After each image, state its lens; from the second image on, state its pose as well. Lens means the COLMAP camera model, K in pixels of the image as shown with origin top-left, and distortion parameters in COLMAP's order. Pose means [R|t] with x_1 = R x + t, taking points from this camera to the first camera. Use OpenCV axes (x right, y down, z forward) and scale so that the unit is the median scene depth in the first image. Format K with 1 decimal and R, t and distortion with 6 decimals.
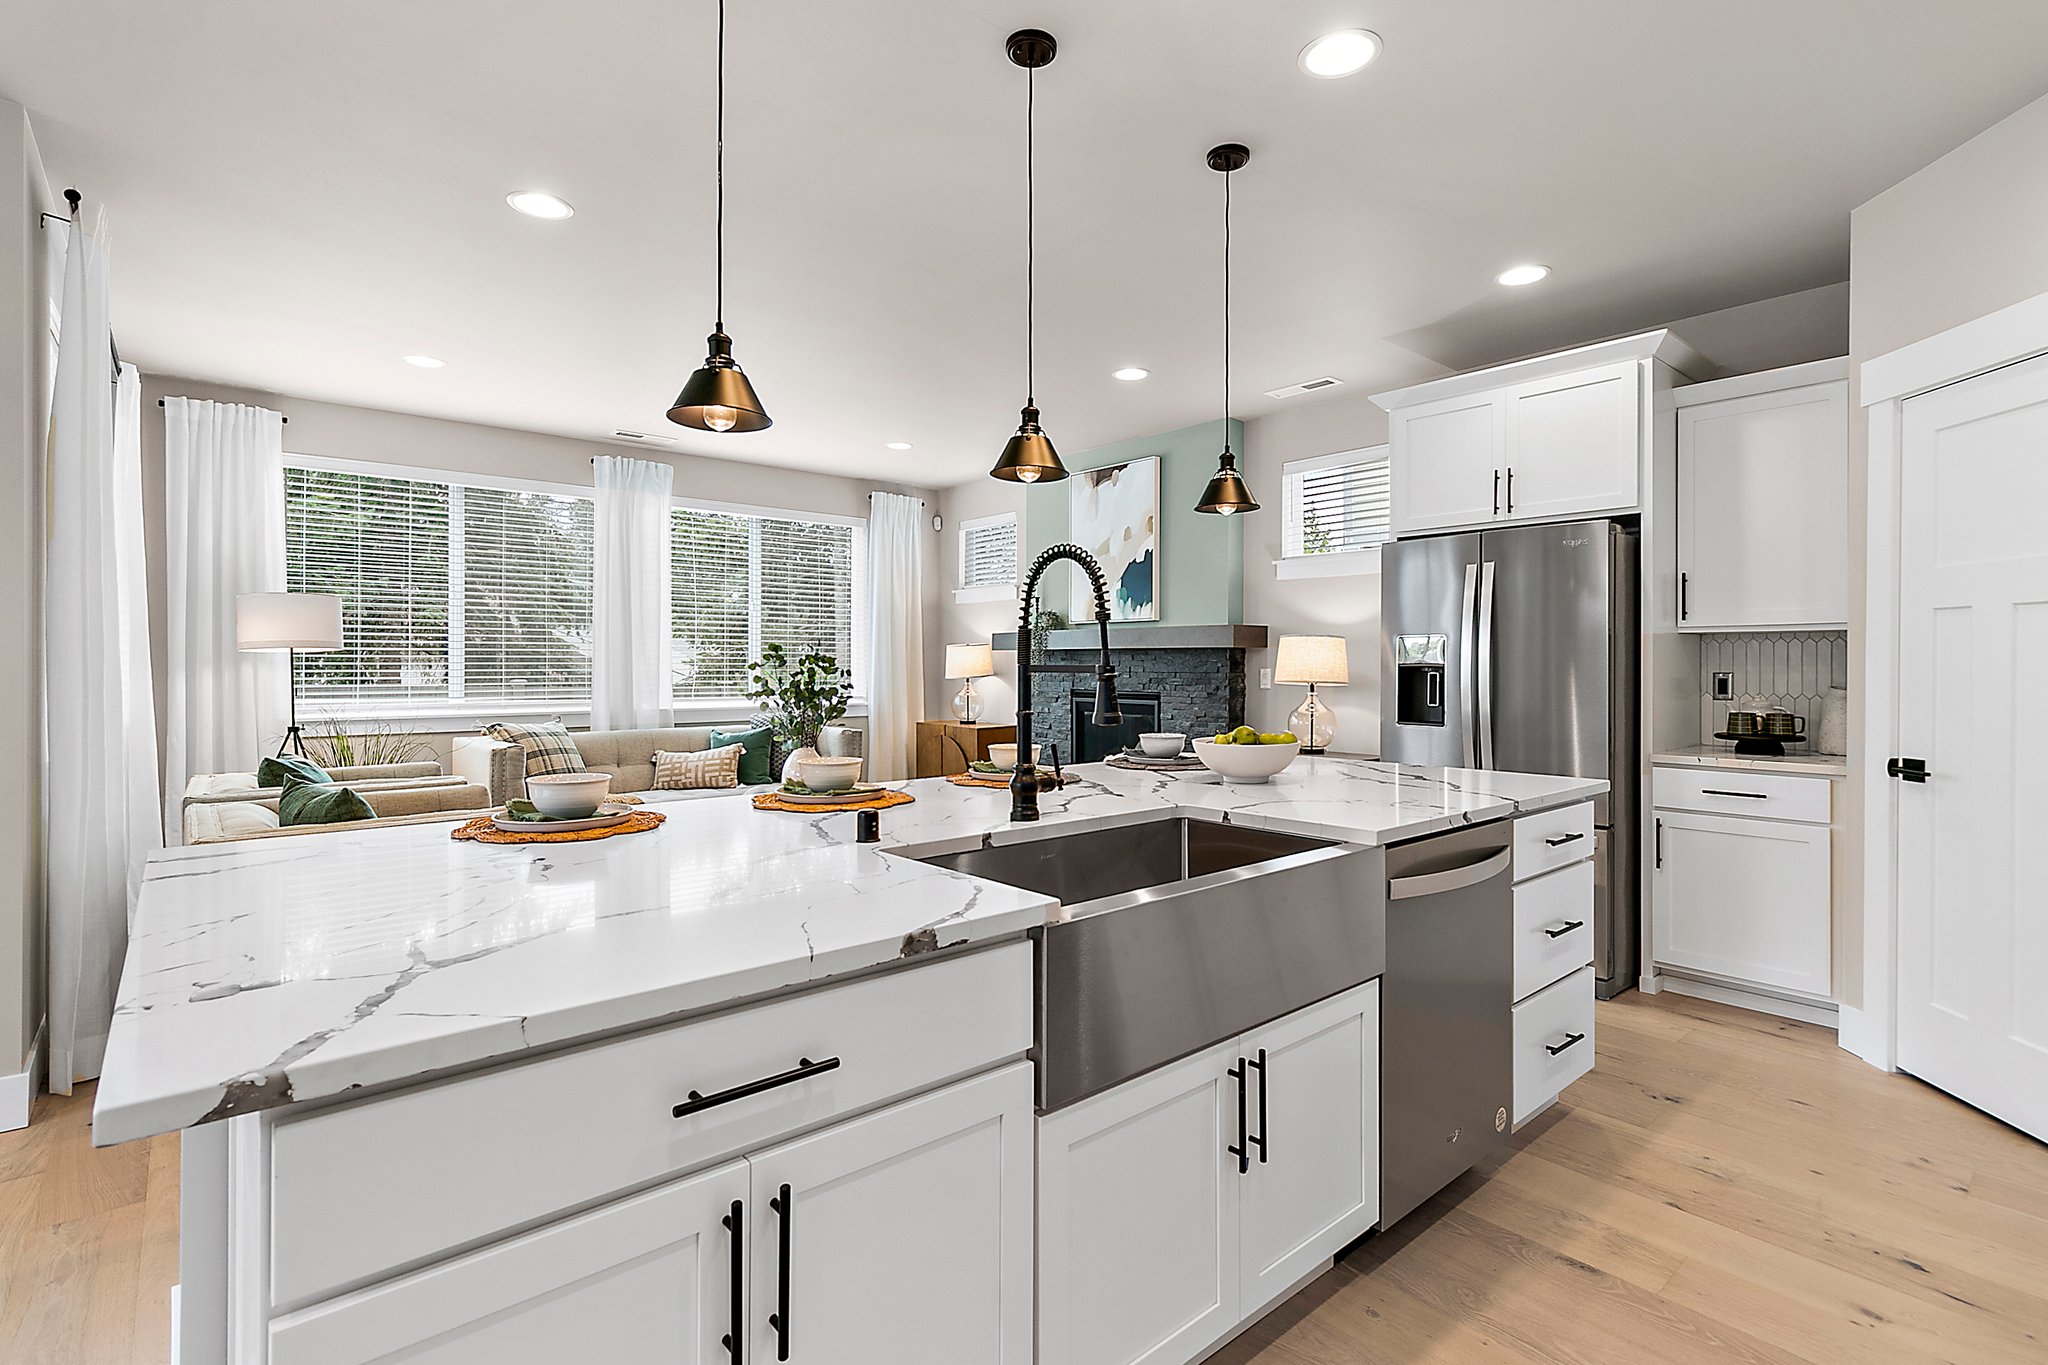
lens RADIAL K [[957.8, 0, 1025.3], [0, 957.8, 665.1], [0, 0, 1]] dist [0.001048, 0.000440]
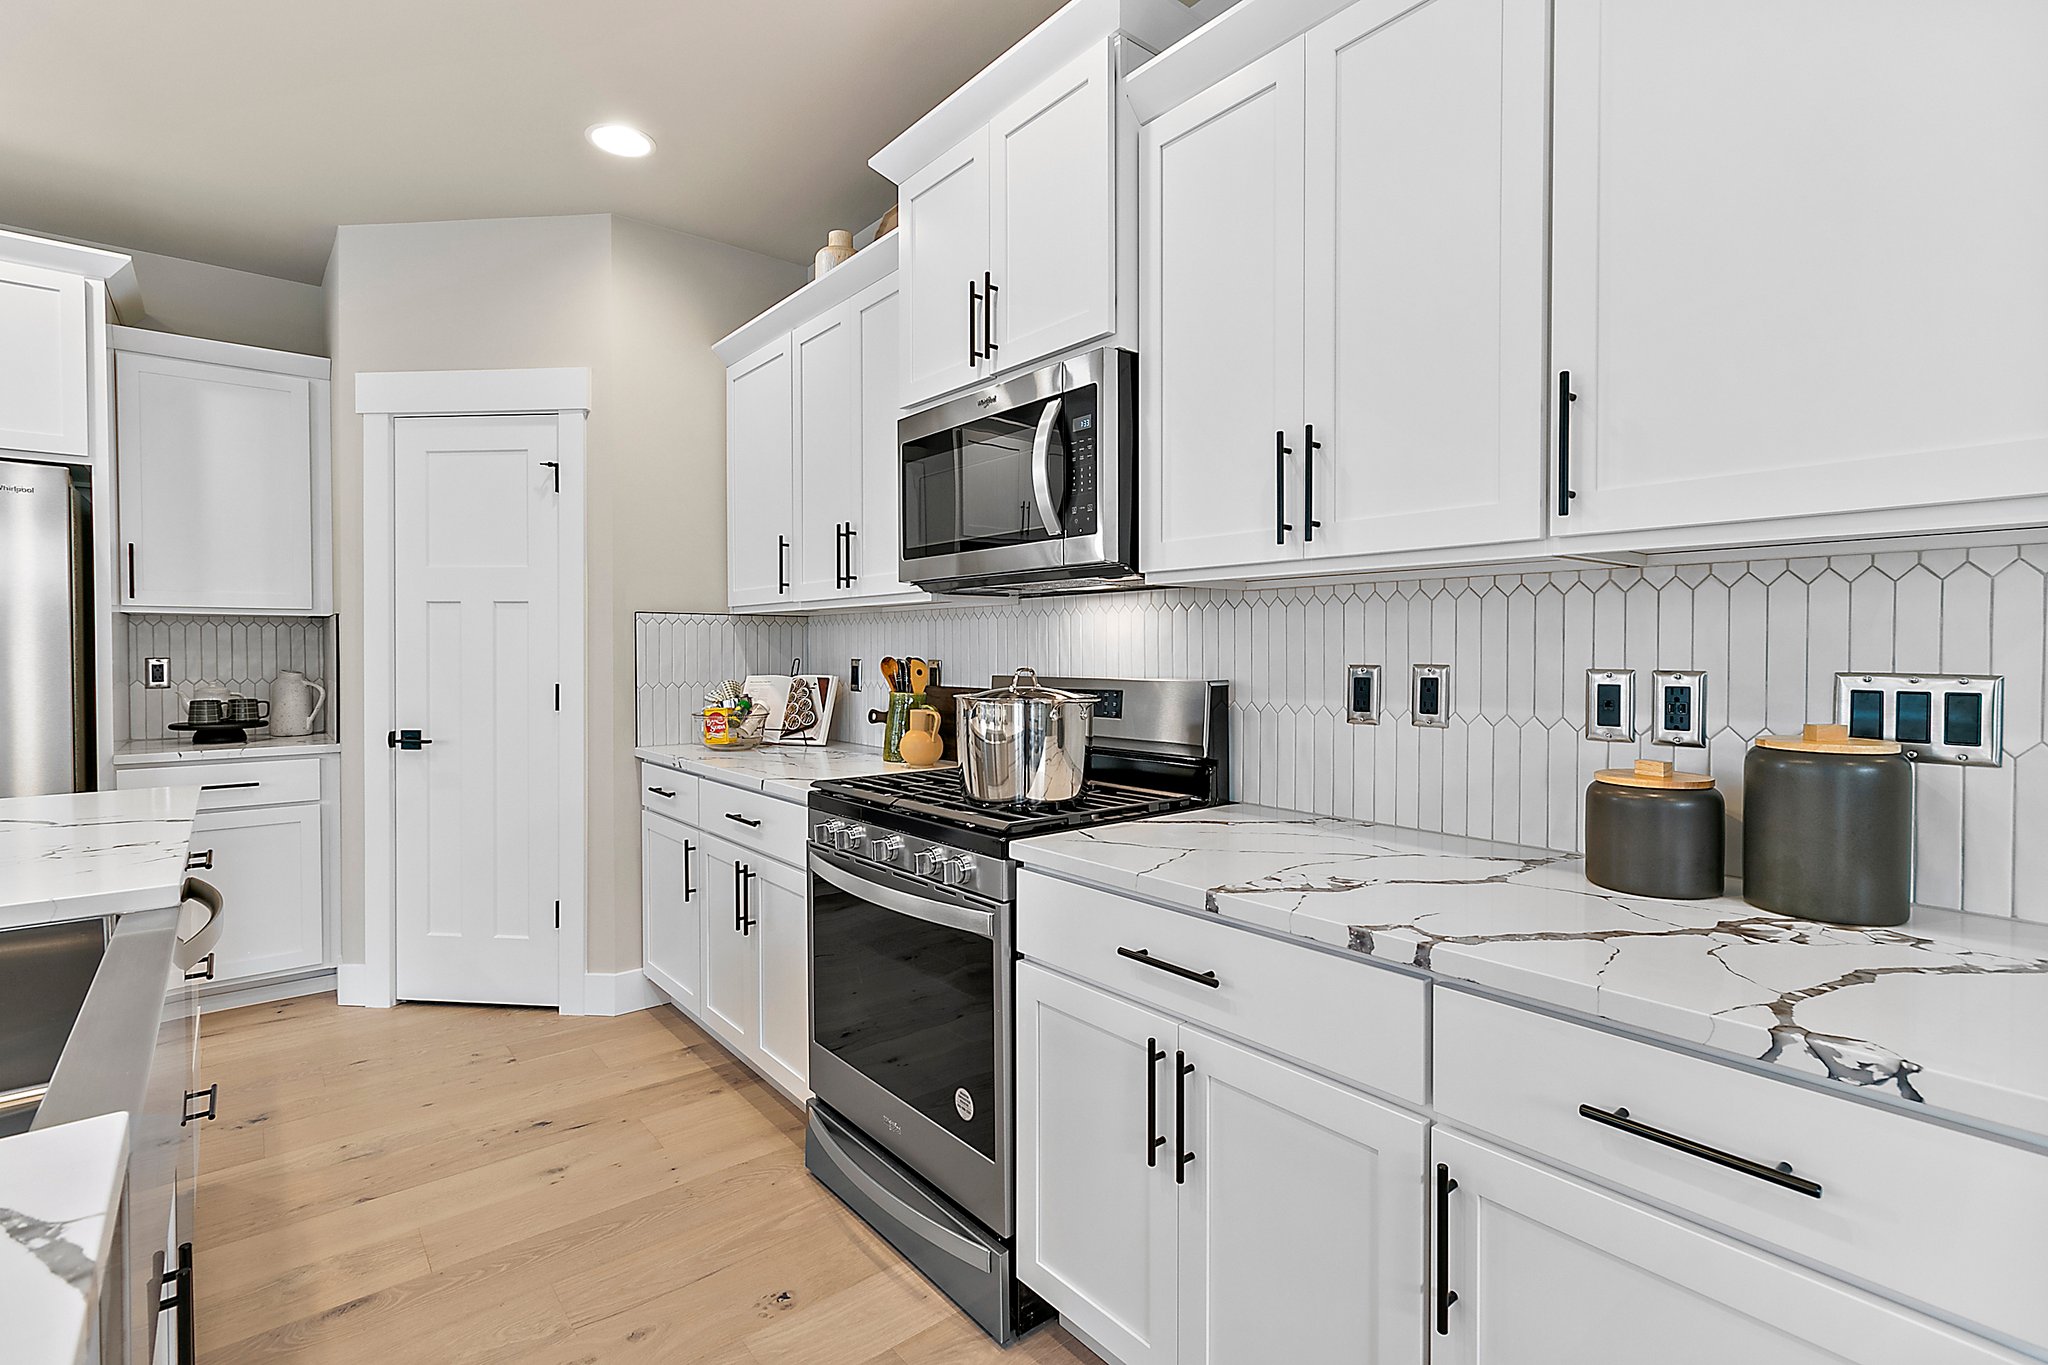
lens RADIAL K [[955.1, 0, 1019.9], [0, 955.1, 660.5], [0, 0, 1]] dist [-0.000800, 0.000090]
pose [[0.021980, -0.013918, 0.999662, -0.170314], [0.000617, 0.999903, 0.013908, -0.001735], [-0.999758, 0.000311, 0.021986, 0.186129]]
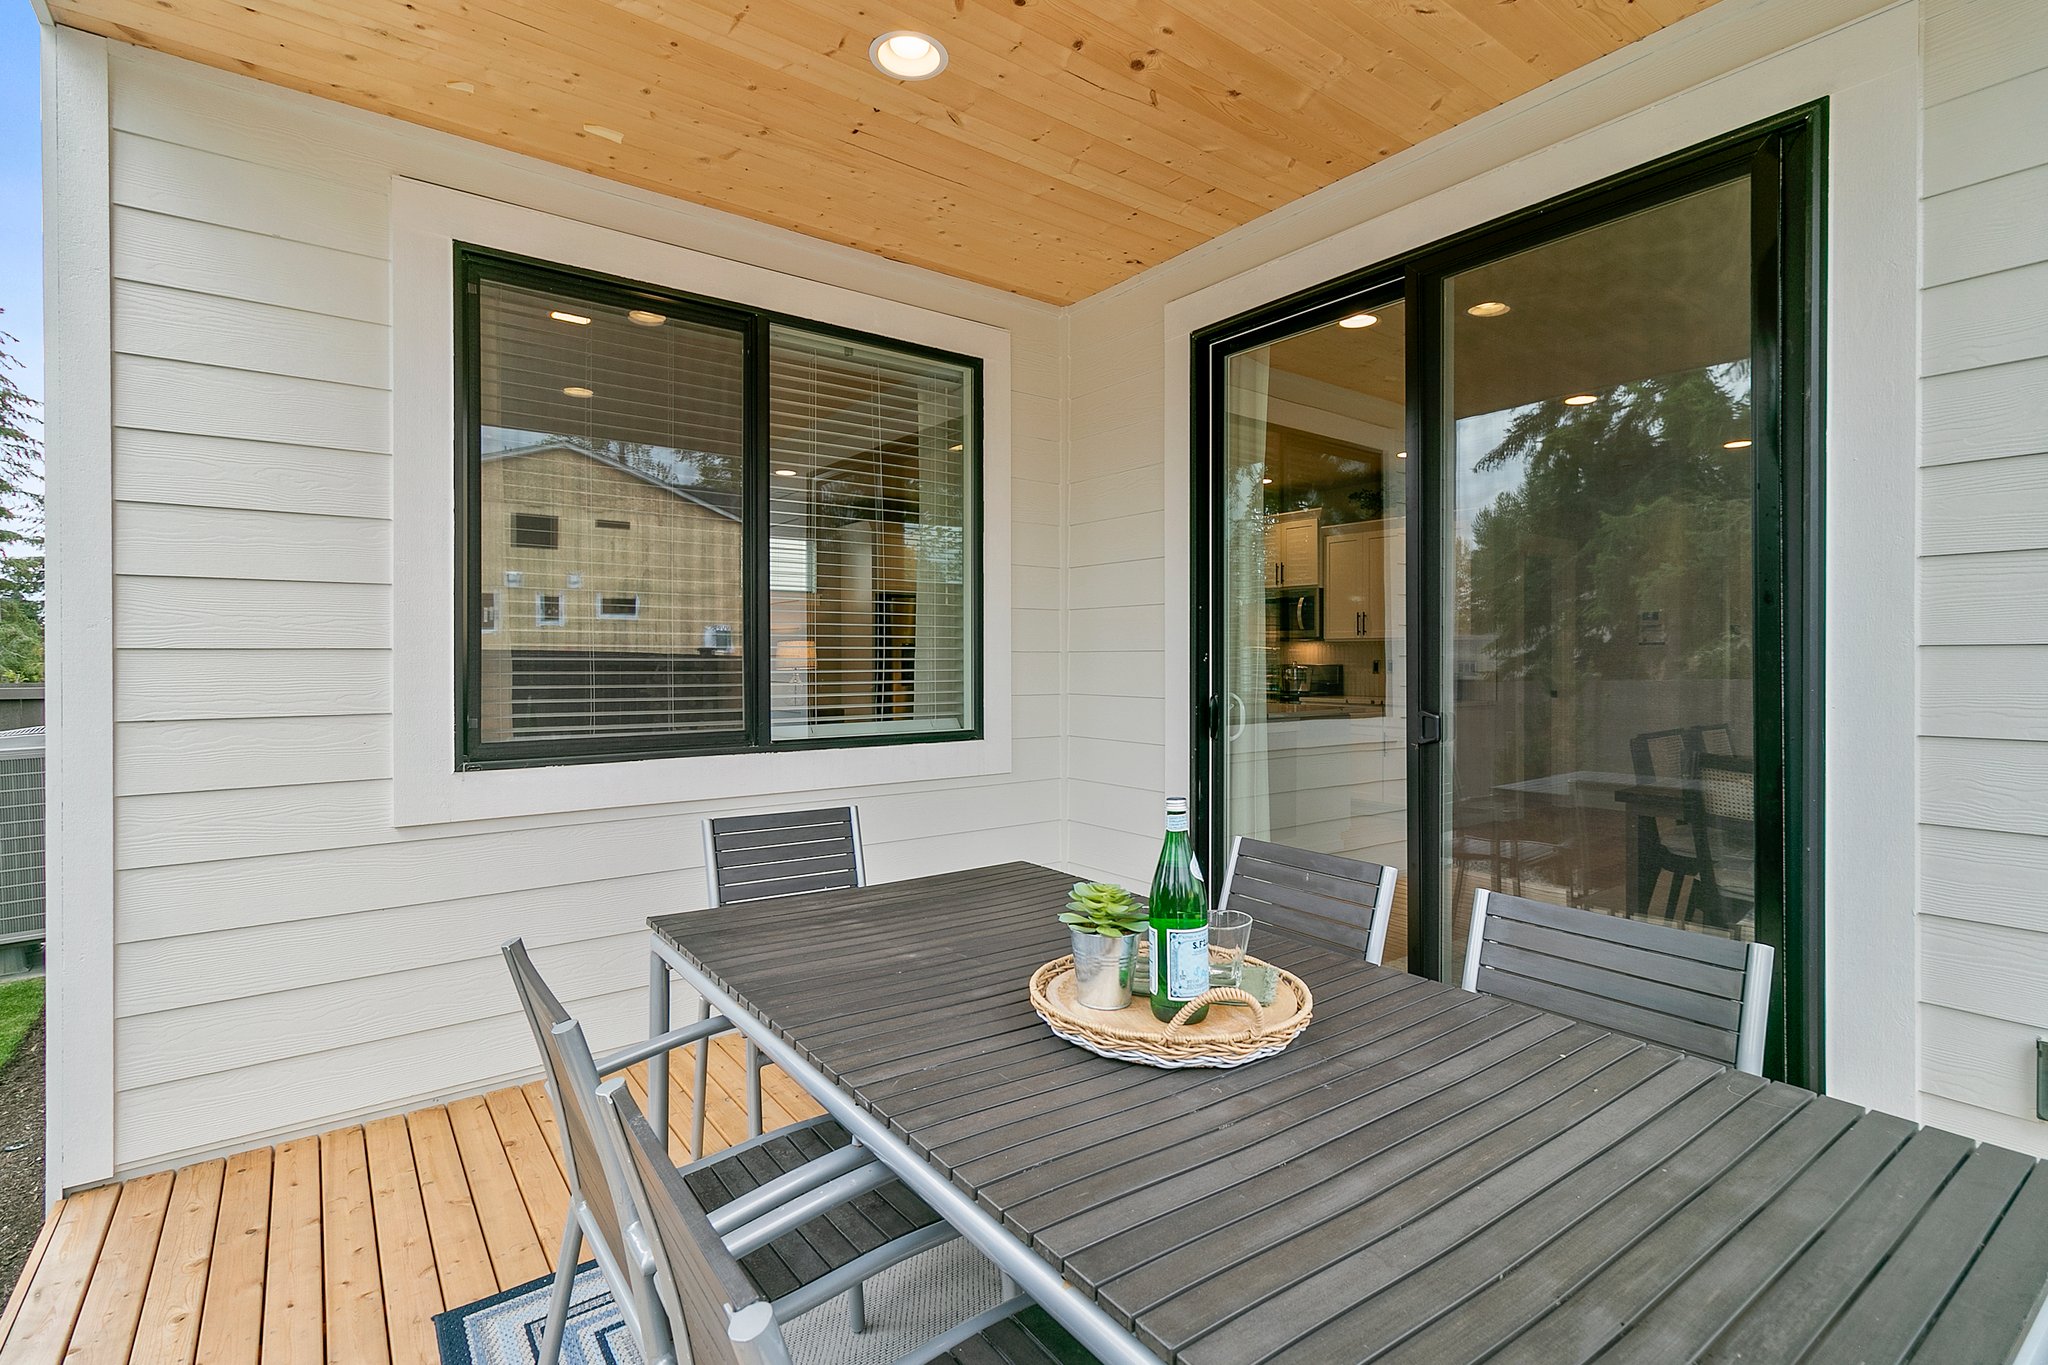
lens RADIAL K [[957.8, 0, 1025.3], [0, 957.8, 665.1], [0, 0, 1]] dist [0.001048, 0.000440]
pose [[0.069804, -0.009052, 0.997520, -1.909188], [-0.003336, 0.999951, 0.009308, -0.000425], [-0.997555, -0.003977, 0.069771, 0.666163]]
